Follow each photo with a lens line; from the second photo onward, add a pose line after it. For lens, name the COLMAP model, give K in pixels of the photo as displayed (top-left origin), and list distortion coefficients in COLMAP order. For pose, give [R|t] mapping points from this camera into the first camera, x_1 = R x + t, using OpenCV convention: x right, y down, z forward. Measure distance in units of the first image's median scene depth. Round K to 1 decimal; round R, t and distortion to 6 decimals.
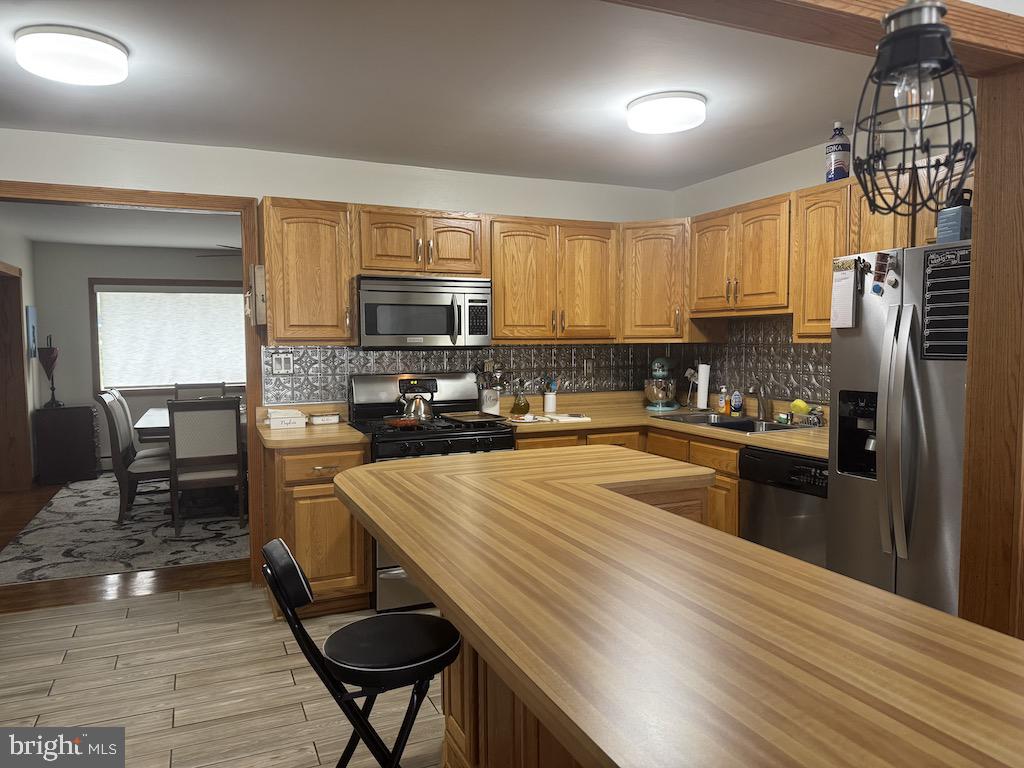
lens RADIAL K [[727.8, 0, 507.9], [0, 727.8, 382.9], [0, 0, 1]] dist [-0.006038, -0.003009]
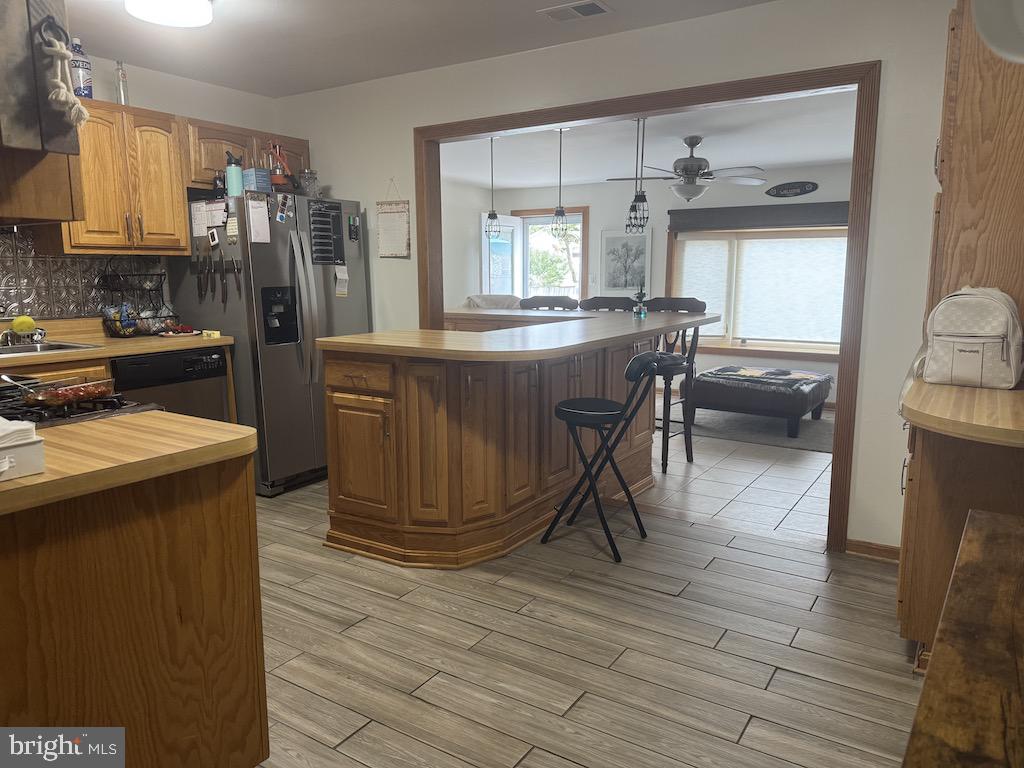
lens RADIAL K [[727.8, 0, 507.9], [0, 727.8, 382.9], [0, 0, 1]] dist [-0.006038, -0.003009]
pose [[-0.551258, -0.128836, 0.824328, -0.974650], [0.055660, 0.980126, 0.190408, -0.049767], [-0.832476, 0.150846, -0.533131, 1.339314]]
